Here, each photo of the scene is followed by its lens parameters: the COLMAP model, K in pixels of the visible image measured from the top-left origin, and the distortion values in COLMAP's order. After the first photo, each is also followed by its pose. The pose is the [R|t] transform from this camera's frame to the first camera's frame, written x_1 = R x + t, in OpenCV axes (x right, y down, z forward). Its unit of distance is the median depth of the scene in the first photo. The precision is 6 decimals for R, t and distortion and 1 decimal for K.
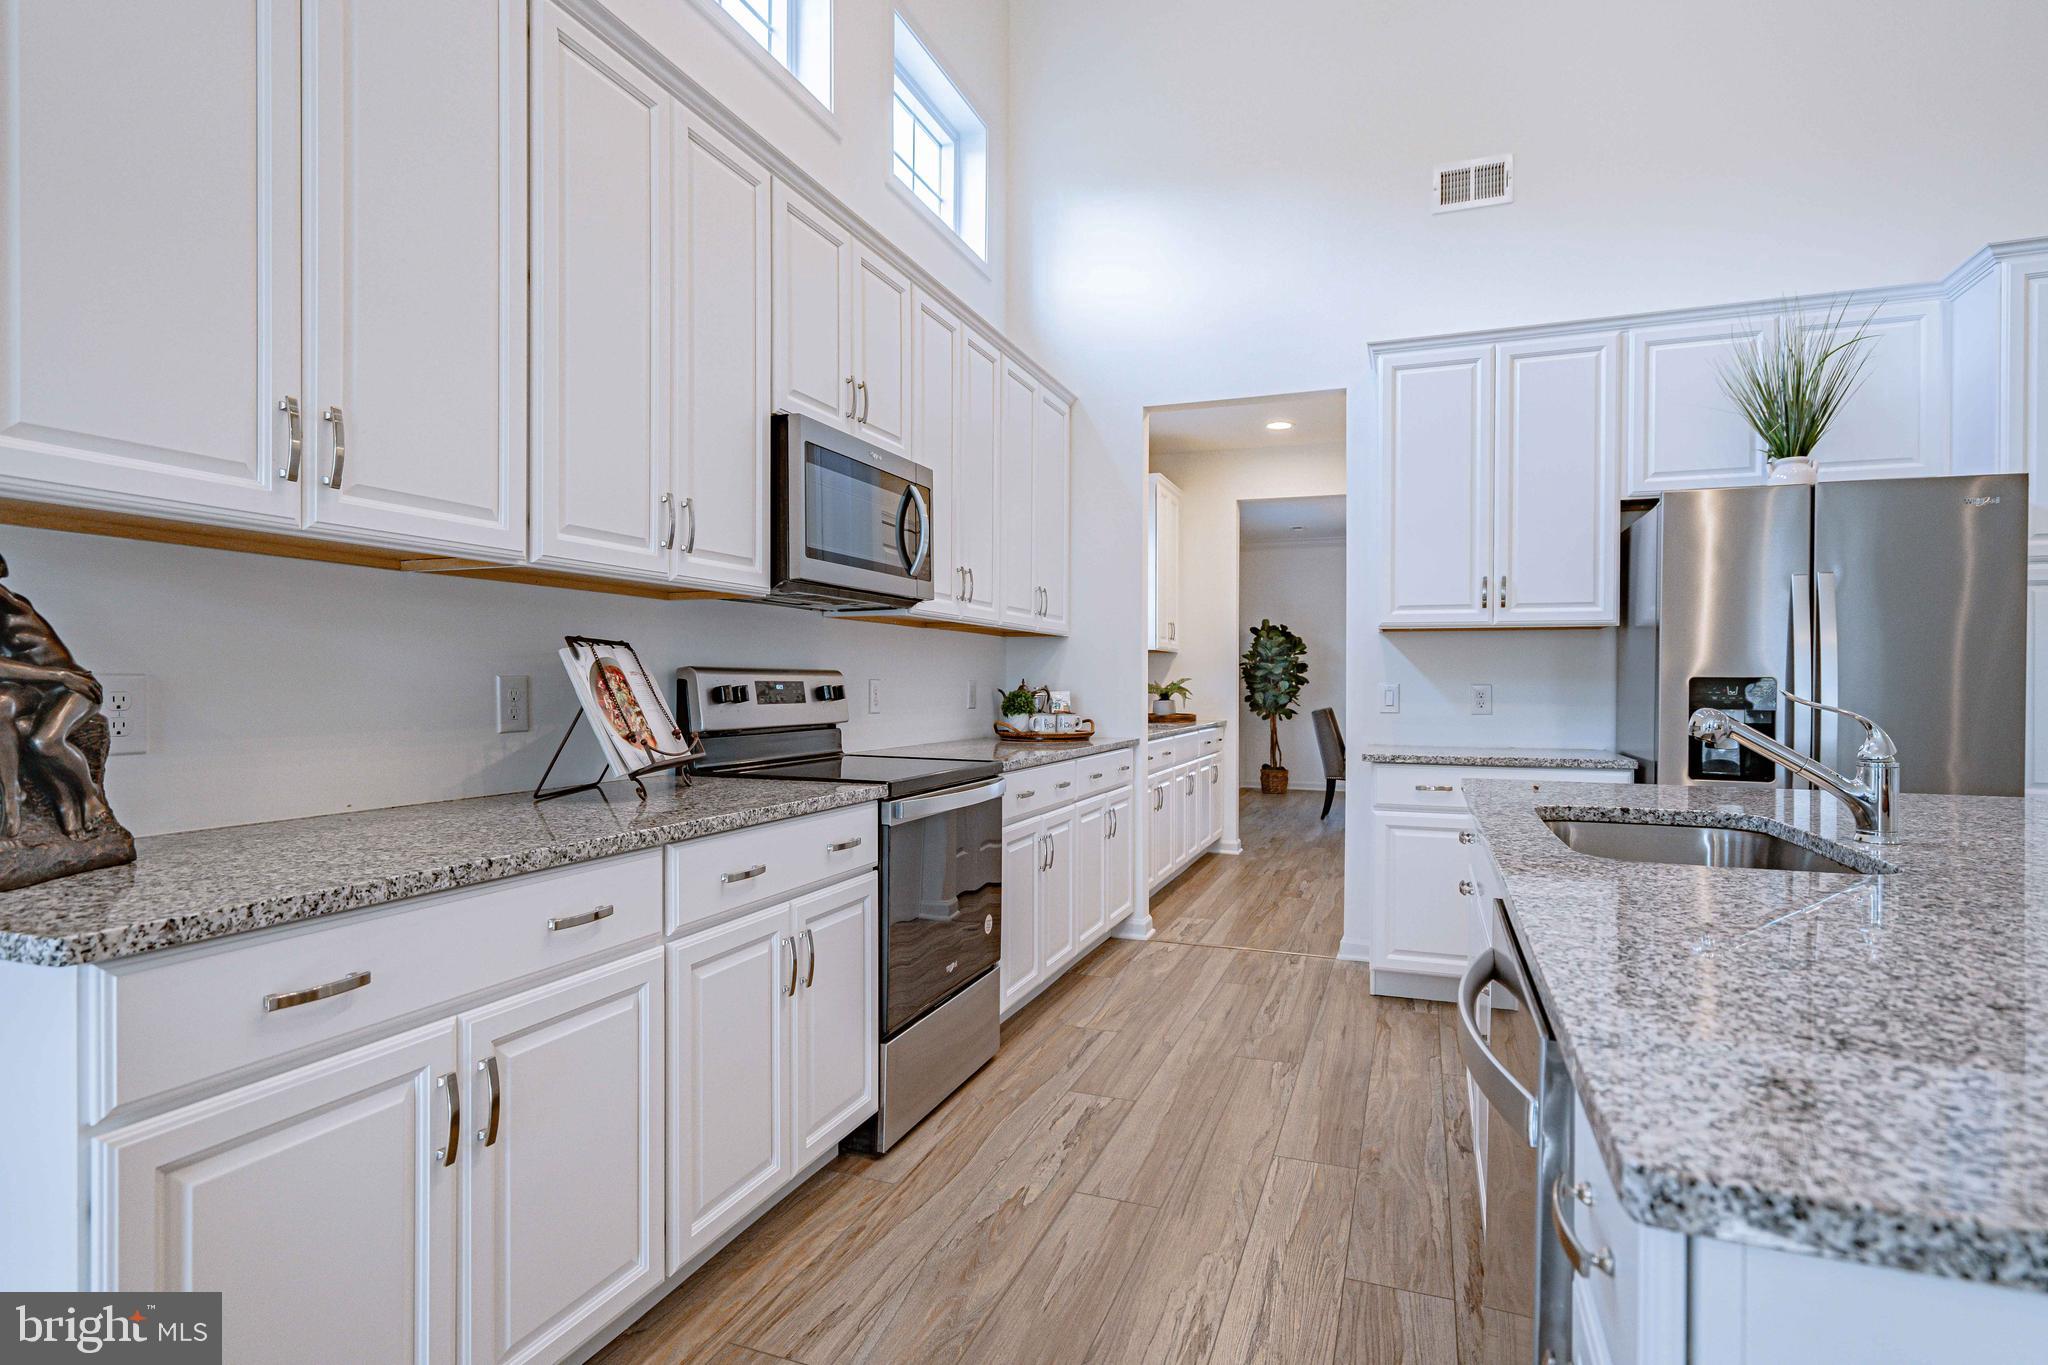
lens RADIAL K [[1053.6, 0, 1019.7], [0, 1053.6, 683.4], [0, 0, 1]] dist [-0.000083, 0.001334]
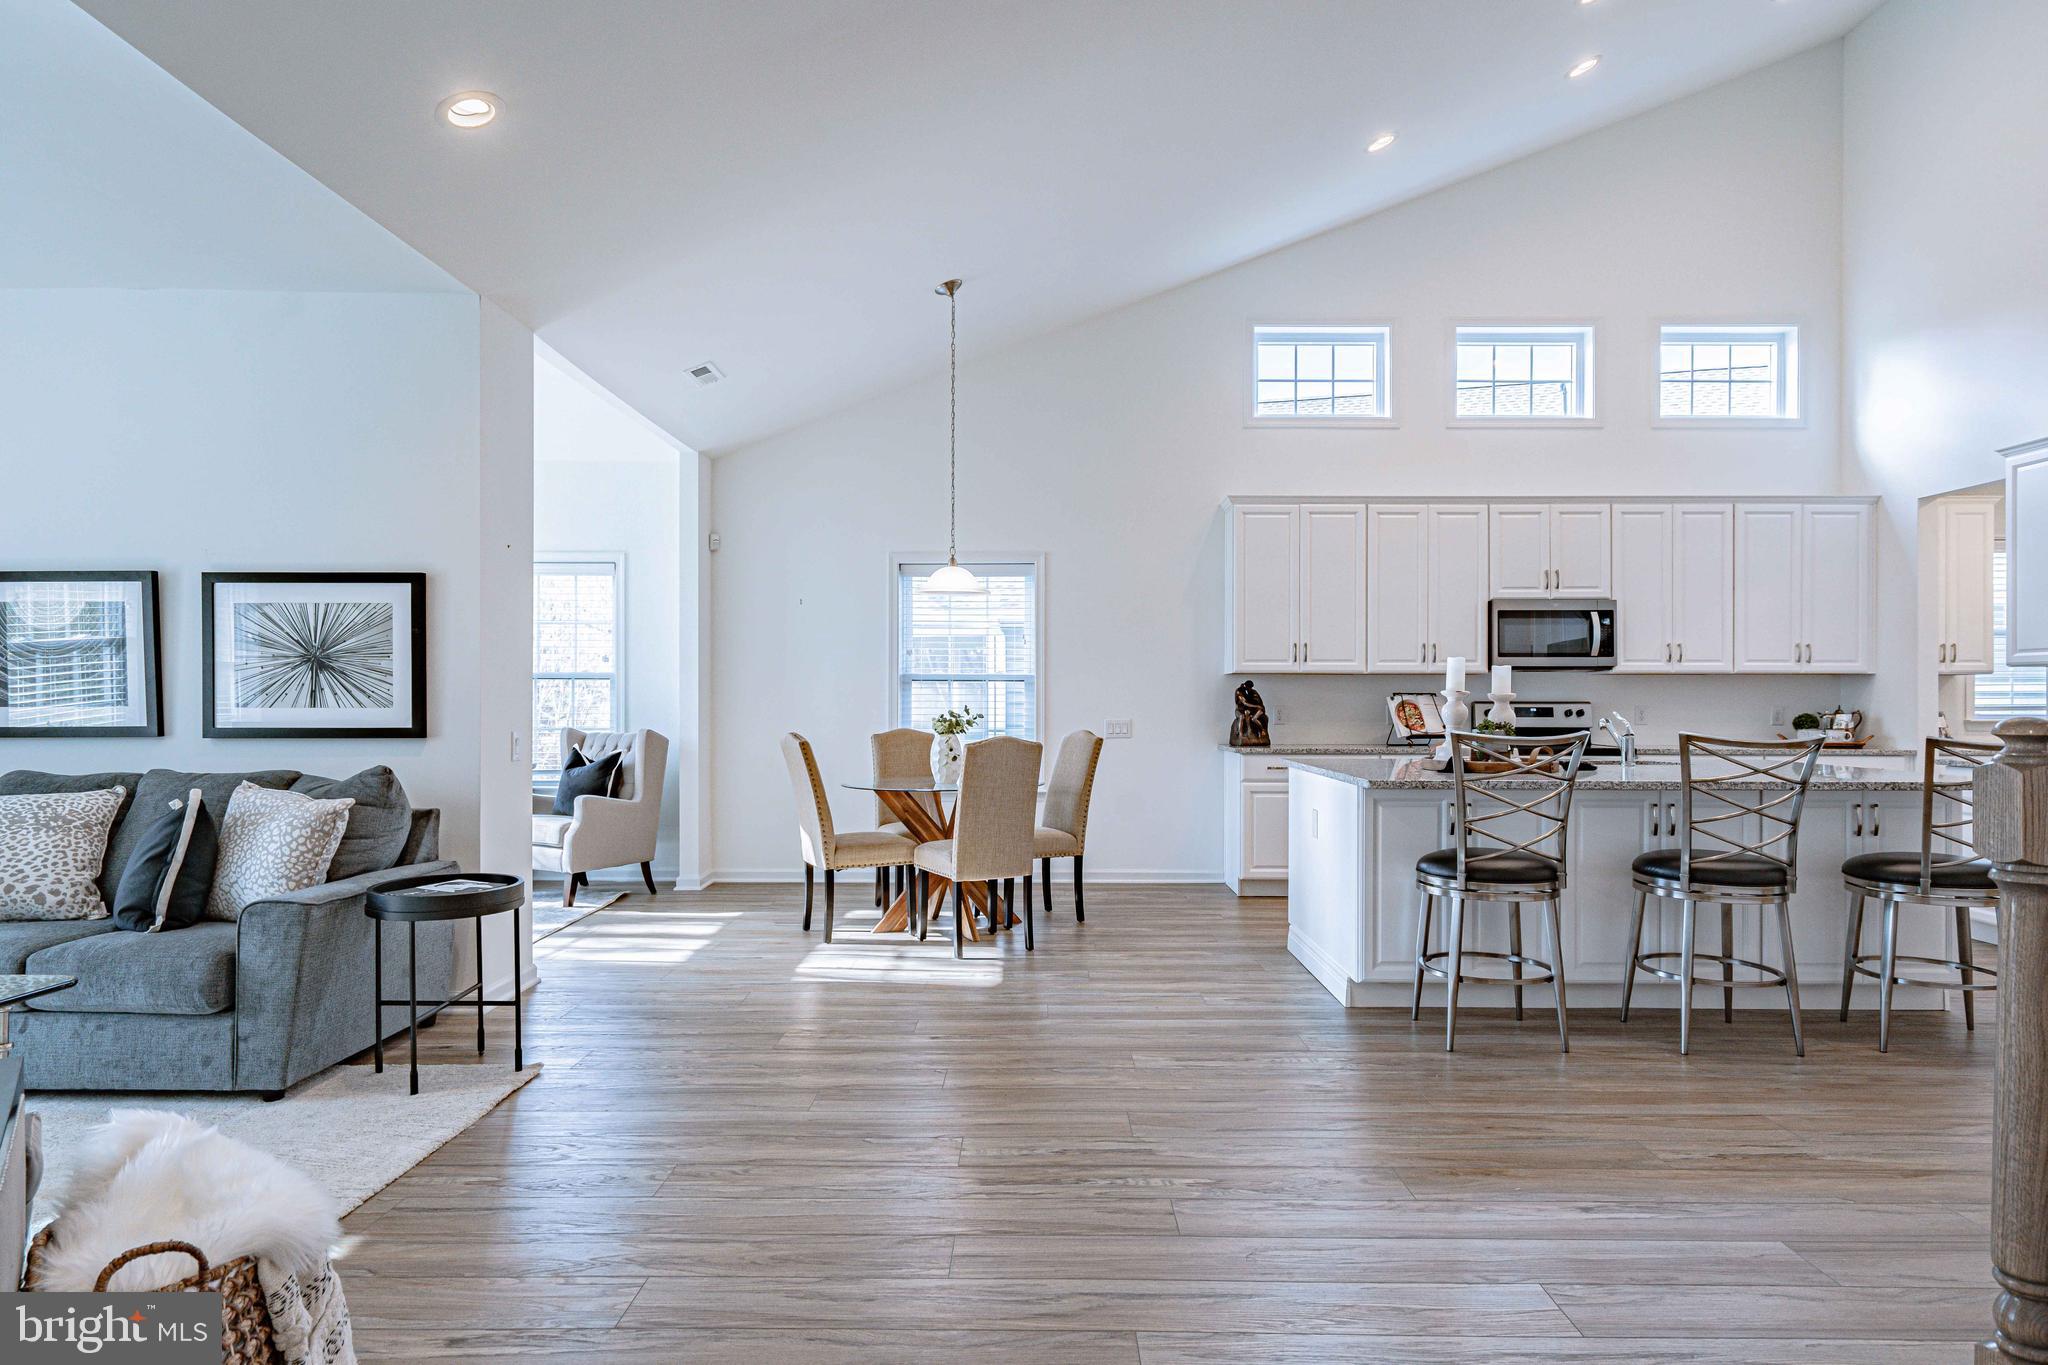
lens RADIAL K [[1164.3, 0, 1024.1], [0, 1164.3, 703.6], [0, 0, 1]] dist [0.003120, 0.001833]
pose [[0.347722, 0.000253, -0.937598, 1.706579], [-0.000902, 1.000000, -0.000065, -0.008354], [0.937597, 0.000868, 0.347722, -0.861413]]
